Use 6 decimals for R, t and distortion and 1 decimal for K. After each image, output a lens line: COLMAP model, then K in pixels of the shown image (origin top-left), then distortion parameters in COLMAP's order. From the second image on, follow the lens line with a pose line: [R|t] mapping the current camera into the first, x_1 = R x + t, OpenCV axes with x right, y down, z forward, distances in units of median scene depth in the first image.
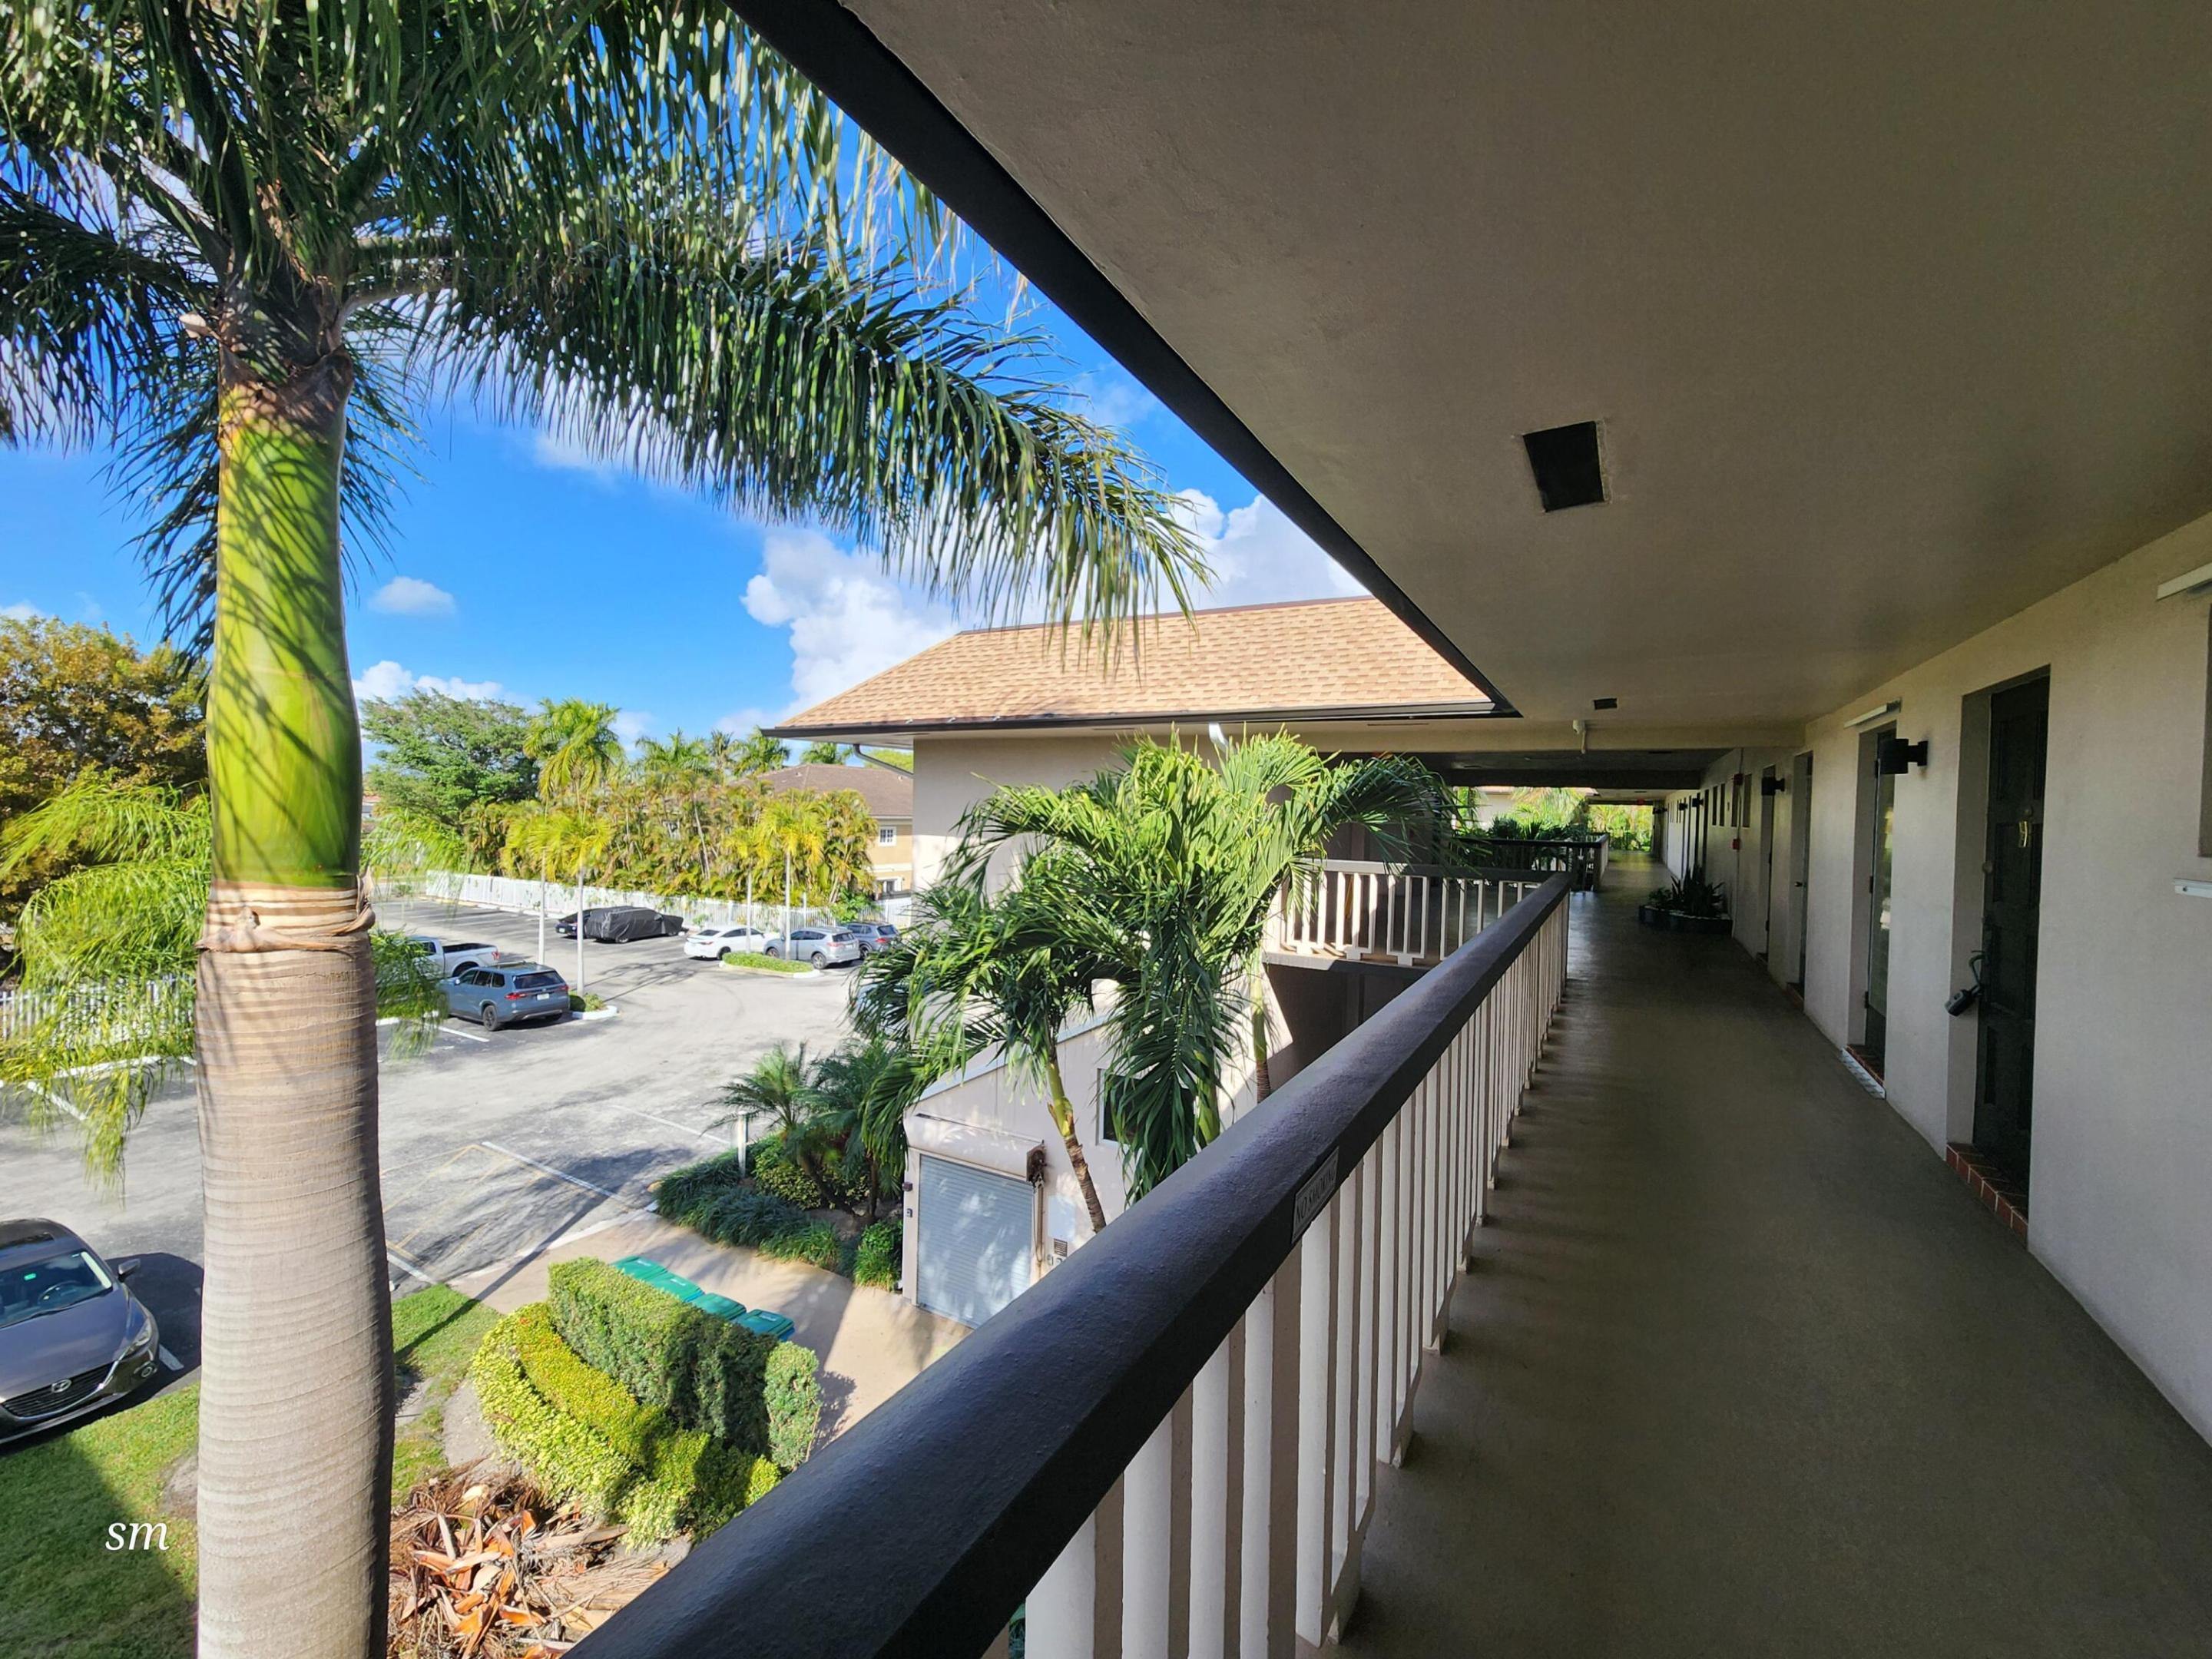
lens RADIAL K [[982.9, 0, 1096.3], [0, 982.9, 816.3], [0, 0, 1]] dist [0.015066, -0.000173]
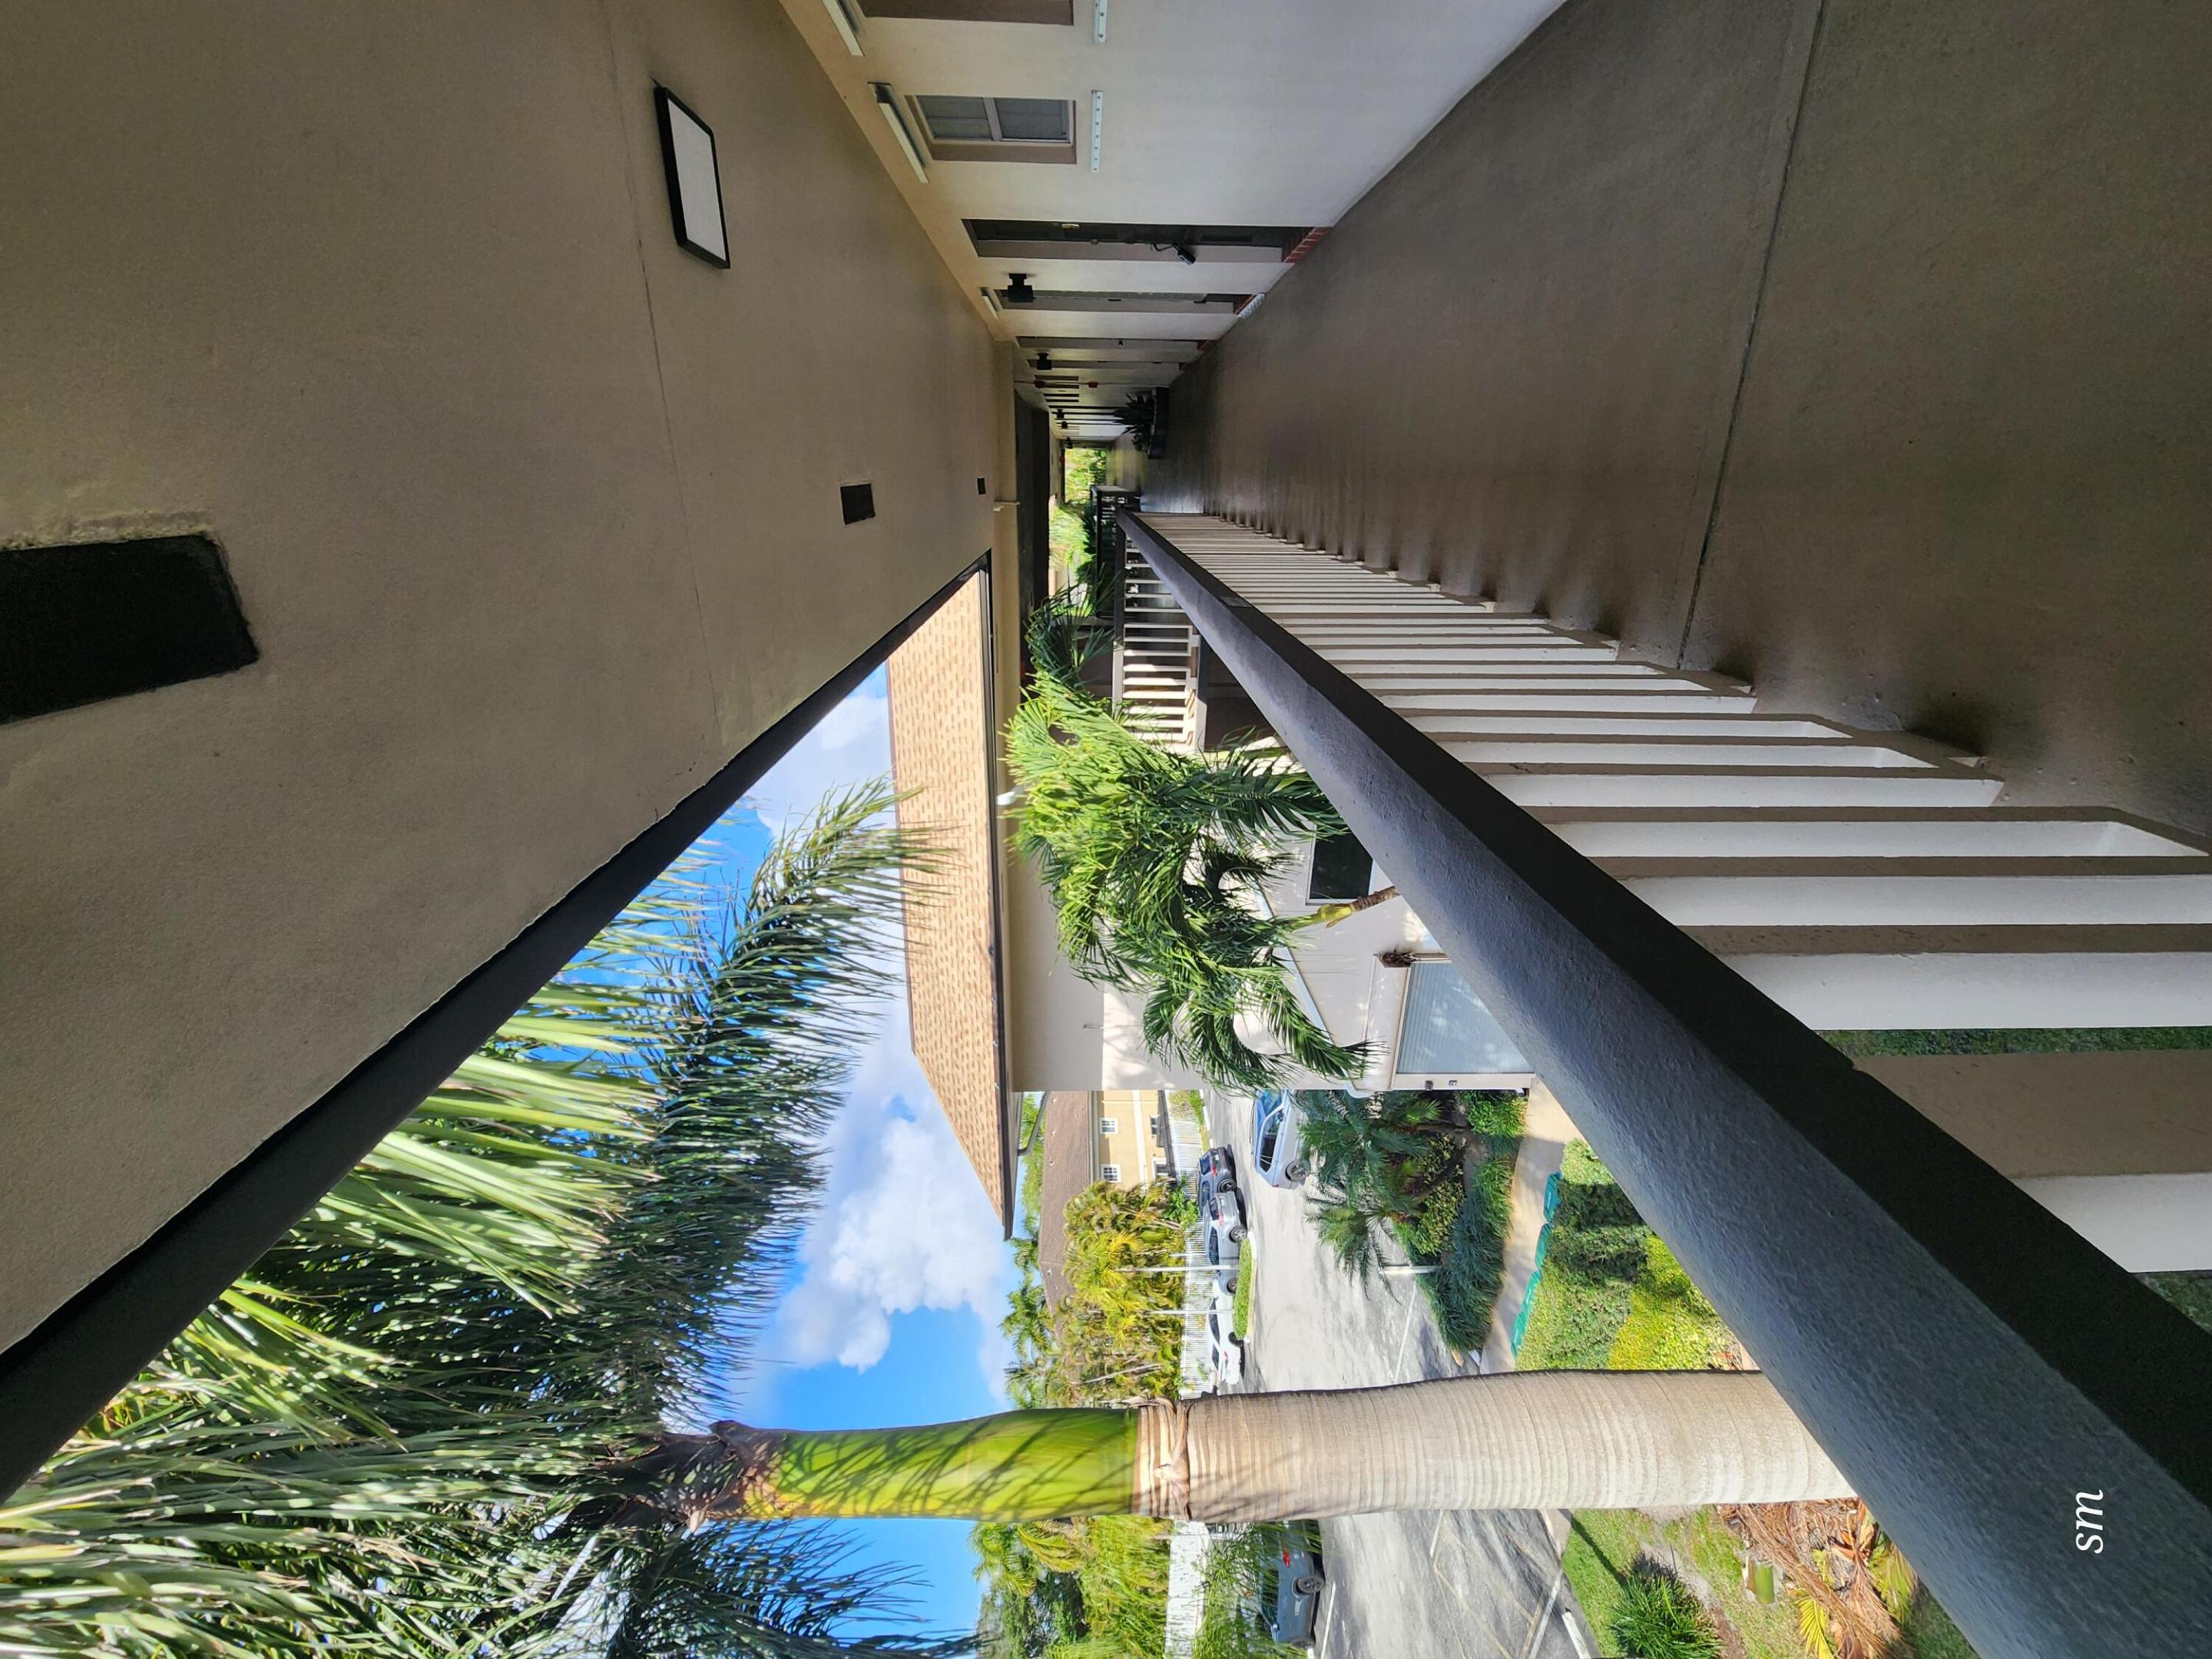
lens RADIAL K [[982.9, 0, 1096.3], [0, 982.9, 816.3], [0, 0, 1]] dist [0.015066, -0.000173]
pose [[-0.023958, -0.987629, 0.154968, -0.064846], [0.999674, -0.022293, 0.012472, 0.005929], [-0.008863, 0.155216, 0.987841, -0.117619]]
